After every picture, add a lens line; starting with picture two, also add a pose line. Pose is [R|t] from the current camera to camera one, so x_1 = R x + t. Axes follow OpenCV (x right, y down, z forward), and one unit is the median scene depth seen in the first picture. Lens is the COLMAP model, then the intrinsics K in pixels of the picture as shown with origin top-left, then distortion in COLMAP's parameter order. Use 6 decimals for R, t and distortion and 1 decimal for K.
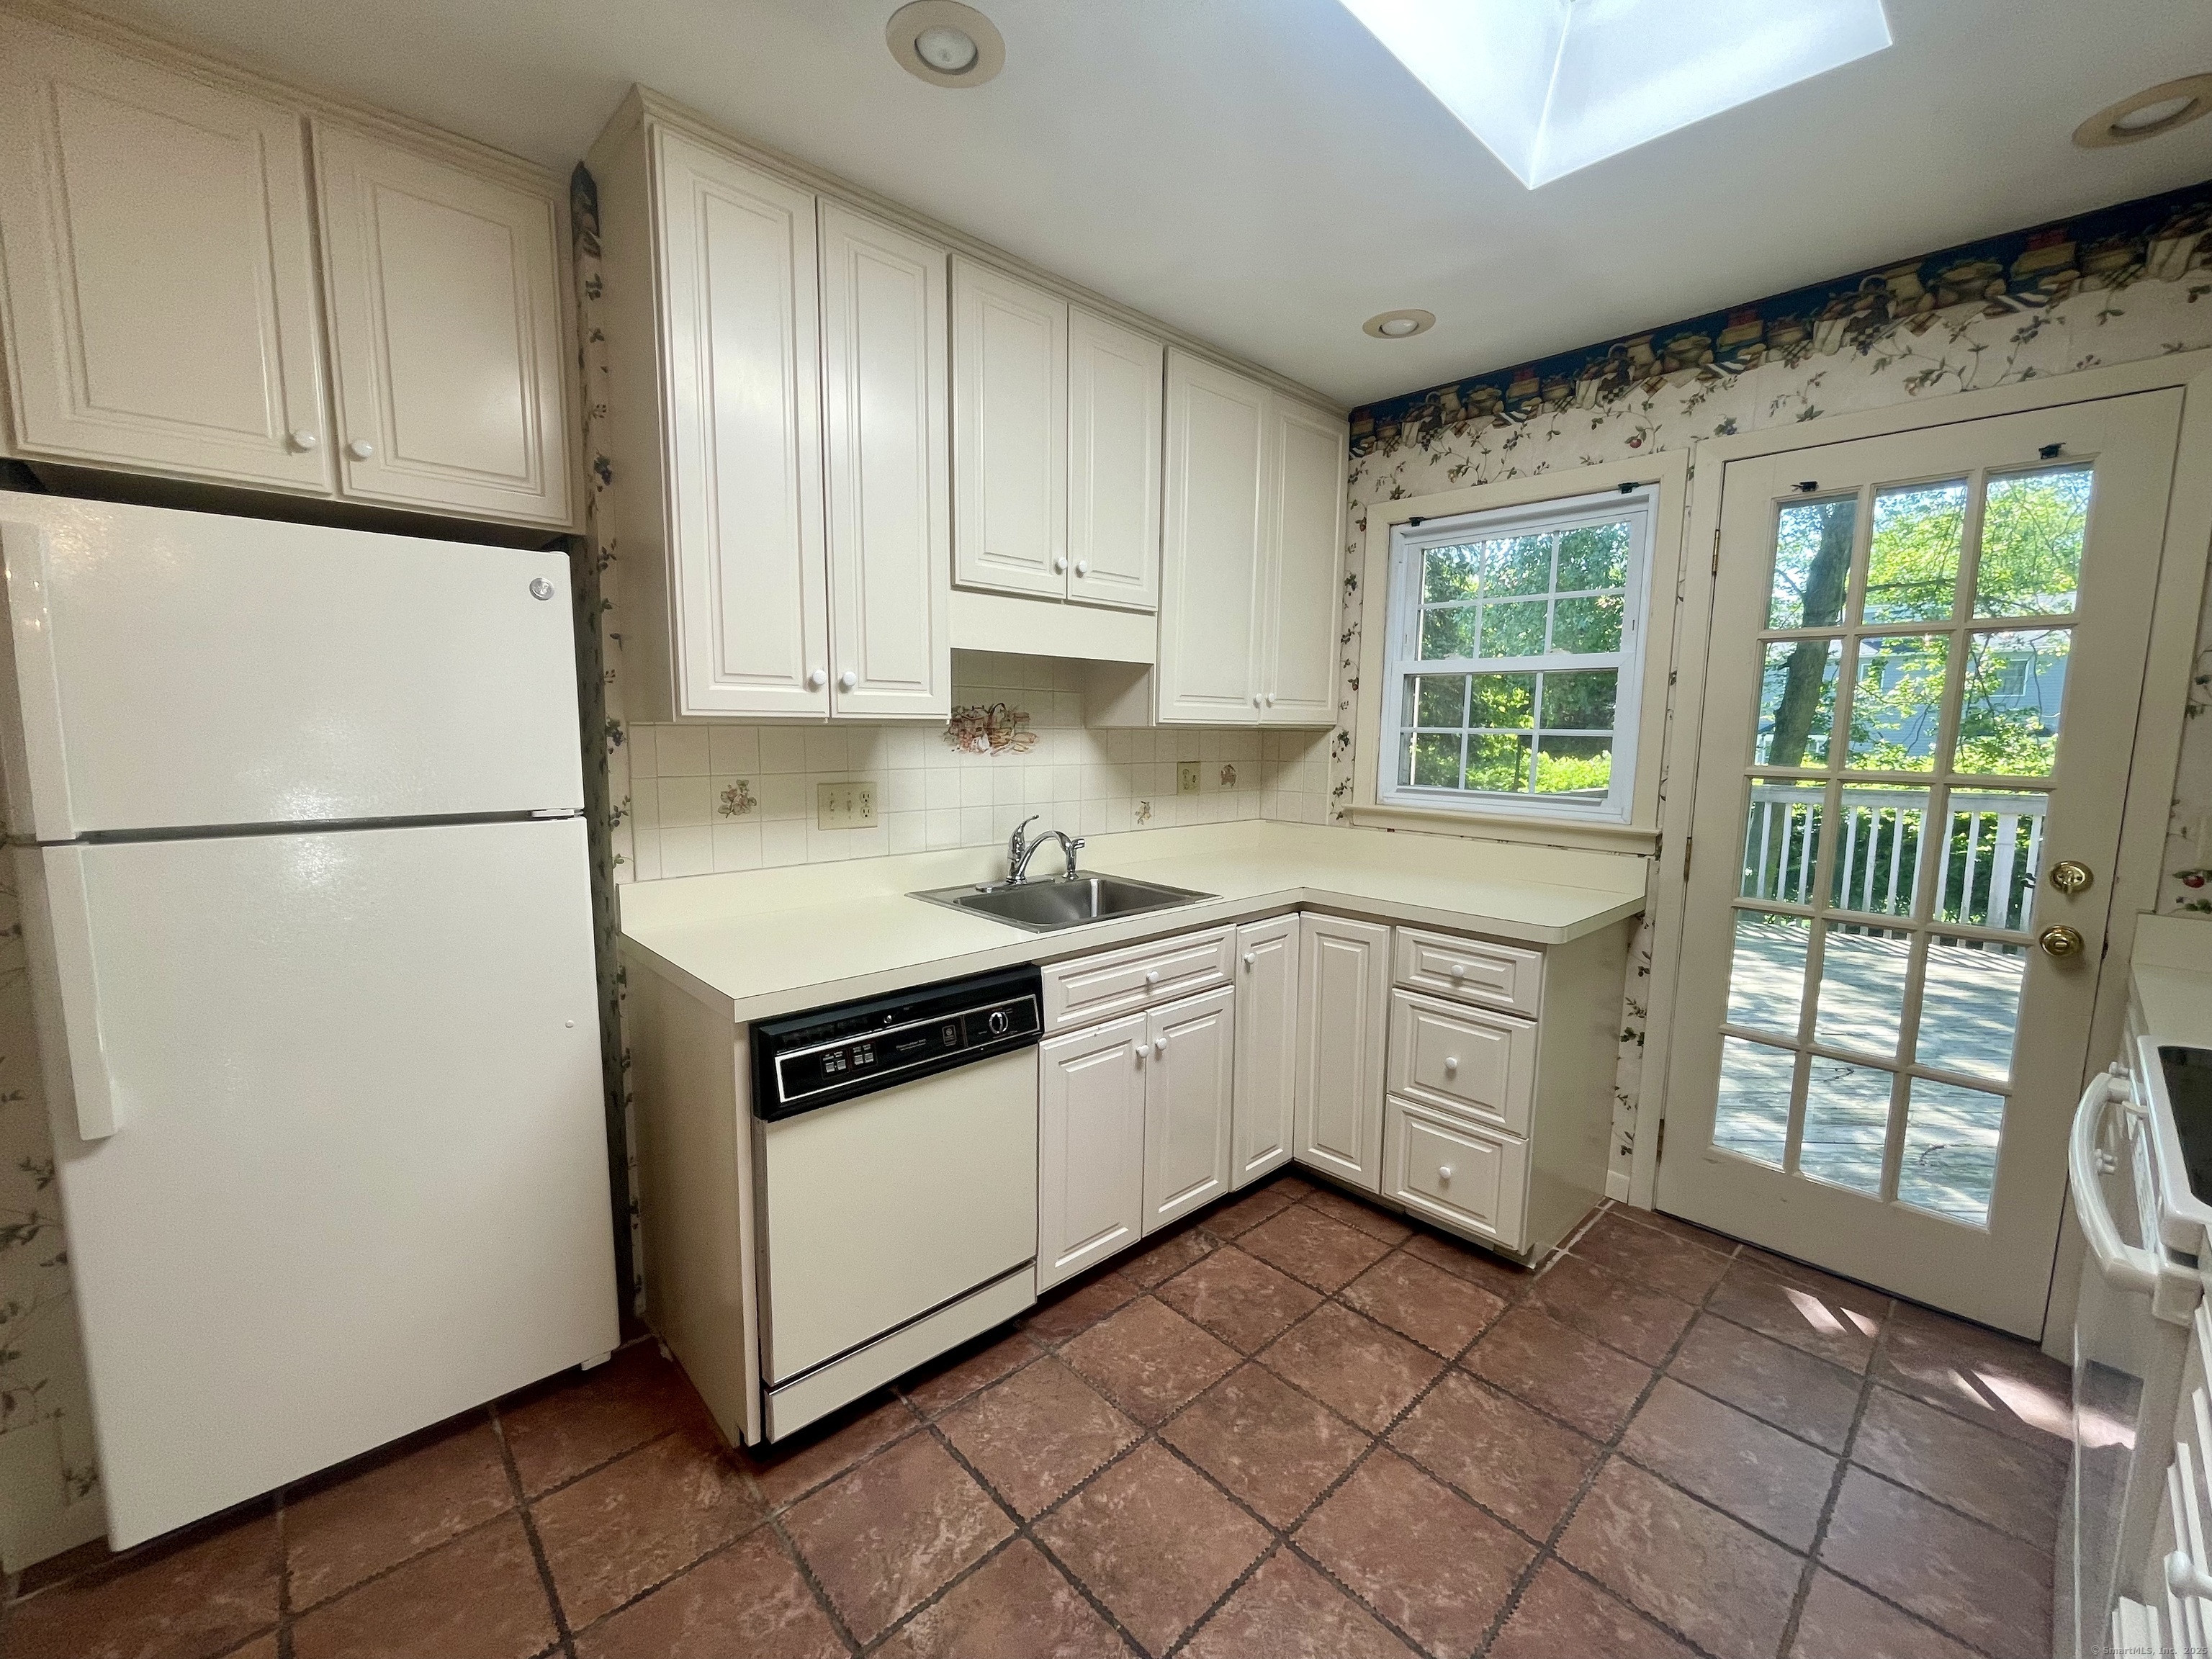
lens RADIAL K [[902.2, 0, 1094.5], [0, 902.2, 834.9], [0, 0, 1]] dist [-0.000502, -0.000563]
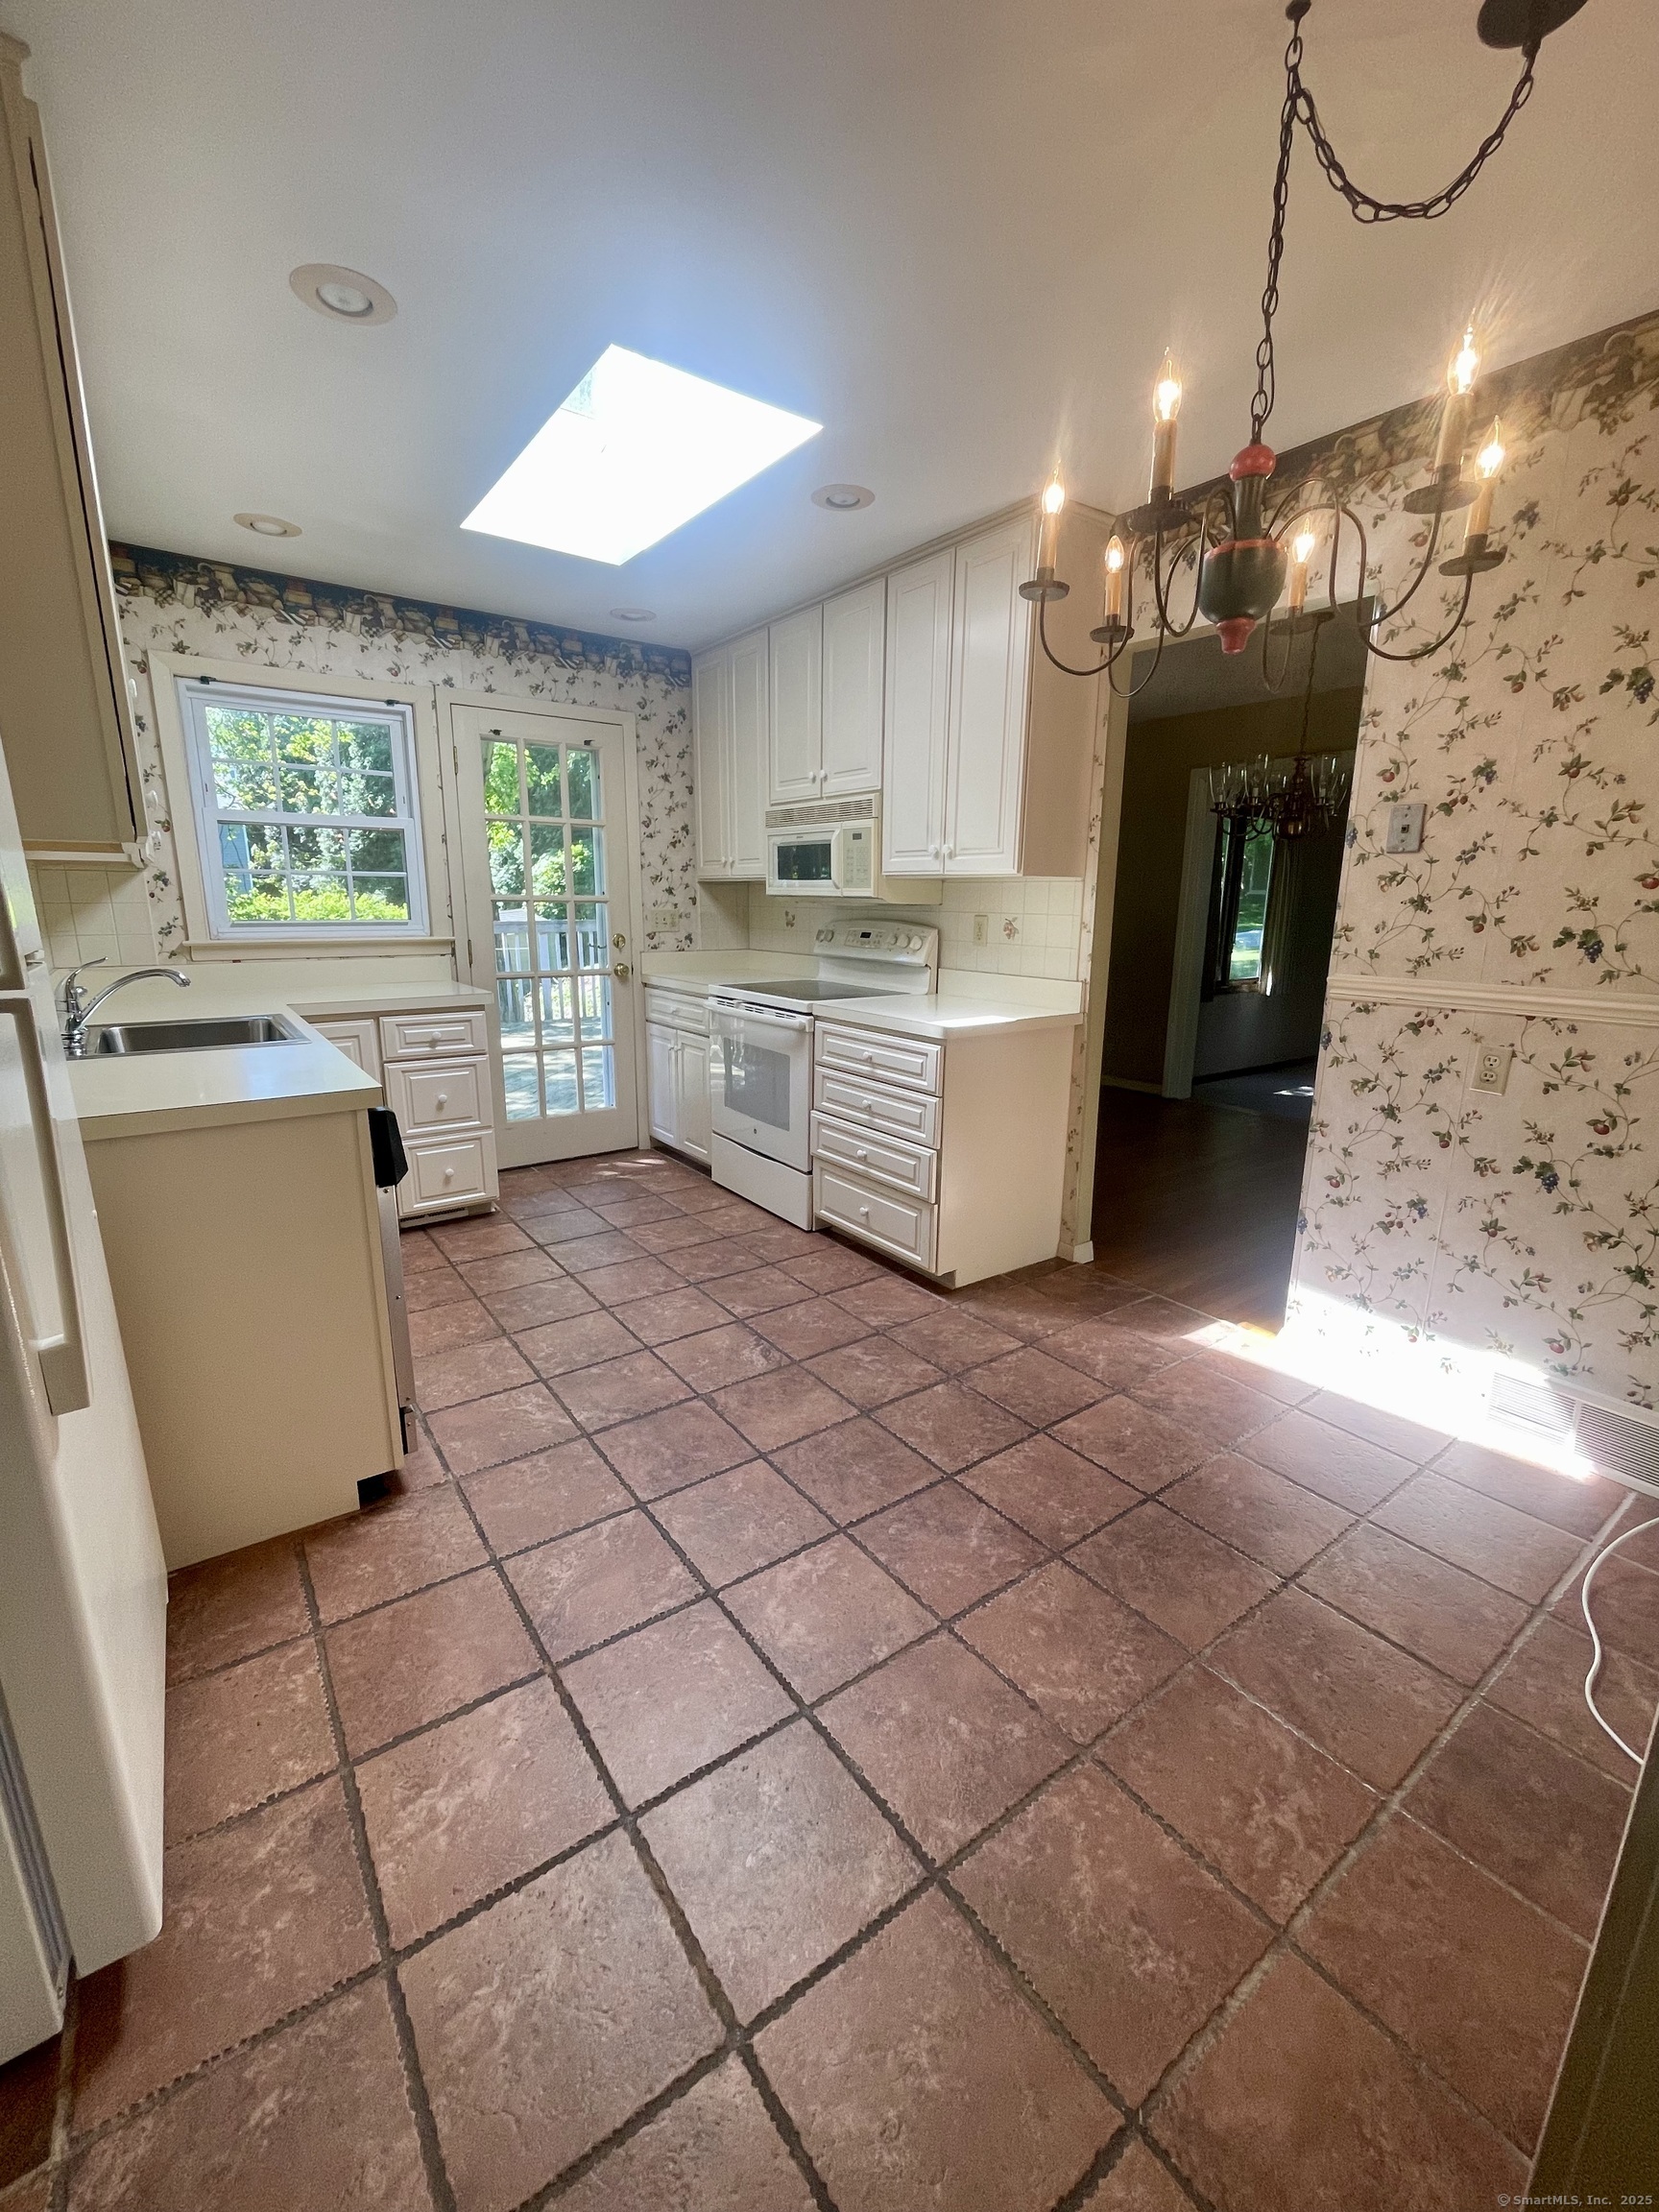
lens RADIAL K [[902.2, 0, 828.7], [0, 902.2, 1102.0], [0, 0, 1]] dist [-0.000502, -0.000563]
pose [[0.115481, -0.231058, 0.966062, -0.935821], [0.112895, 0.969320, 0.218342, 0.003739], [-0.986873, 0.083849, 0.138024, 0.158519]]
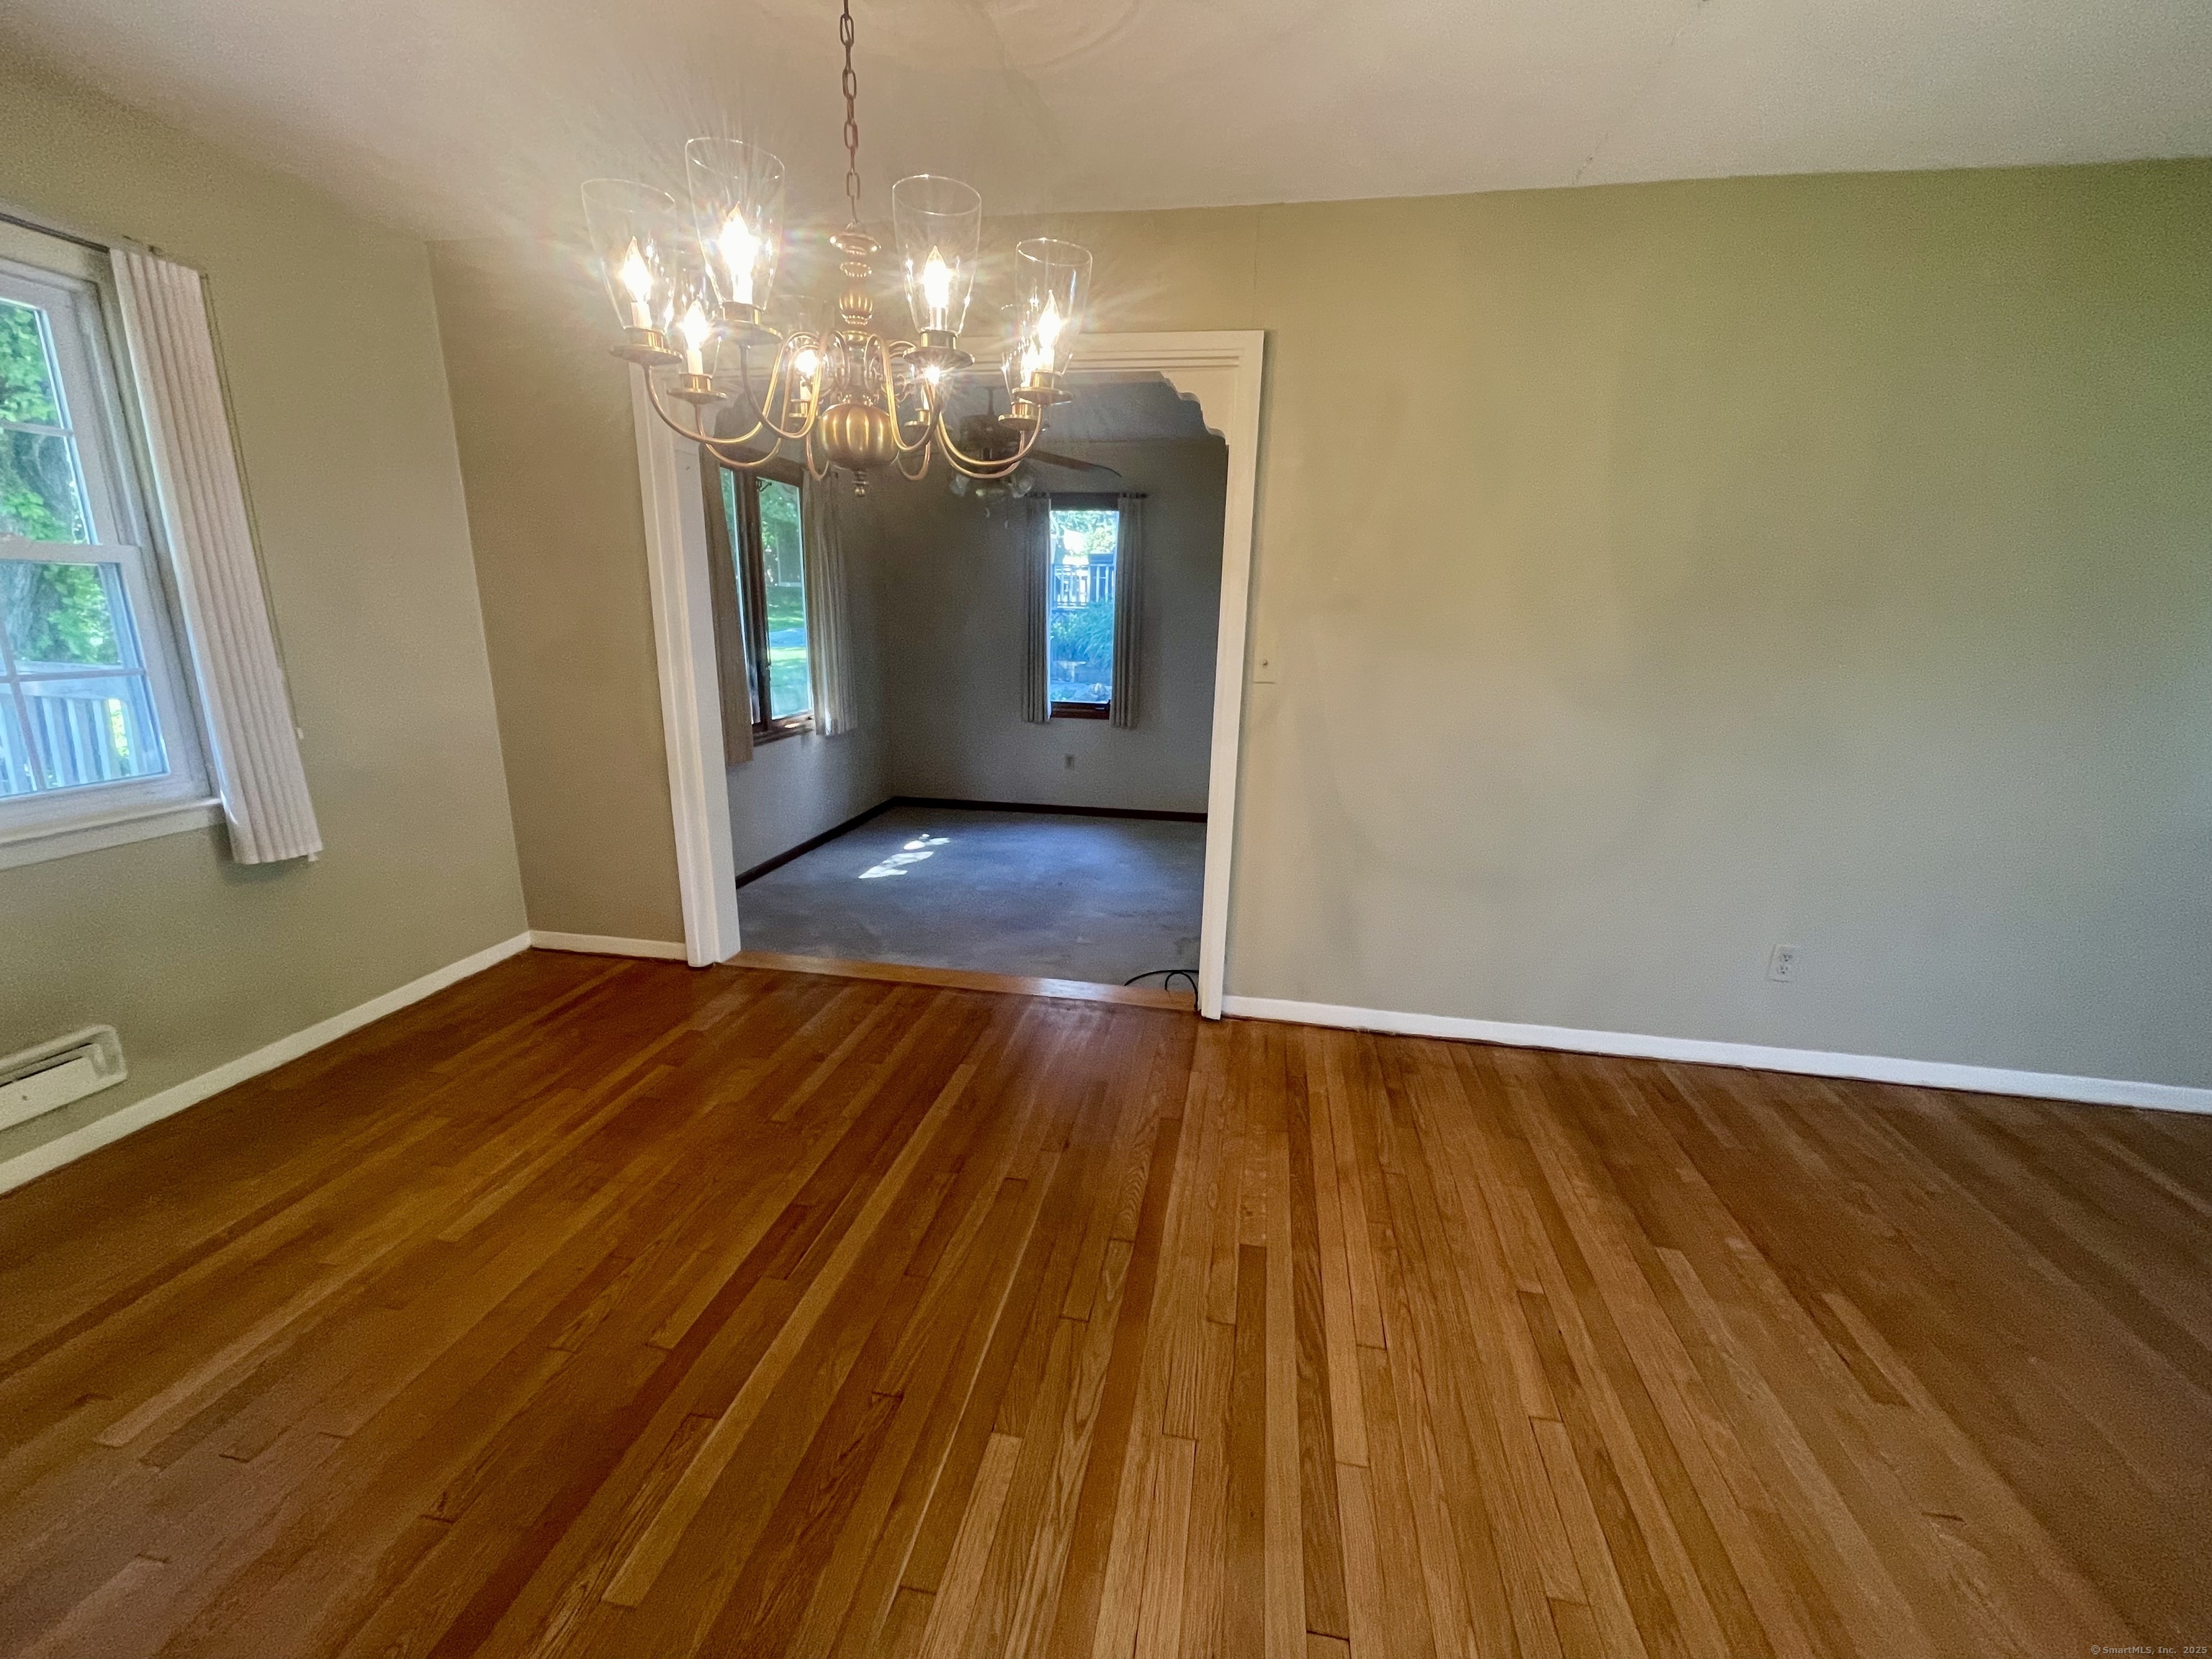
lens RADIAL K [[902.2, 0, 1119.1], [0, 902.2, 824.4], [0, 0, 1]] dist [-0.000502, -0.000563]
pose [[-0.609916, -0.222359, 0.760630, 0.238078], [0.065773, 0.942312, 0.328211, 0.033741], [-0.789732, 0.250210, -0.560106, -0.227350]]
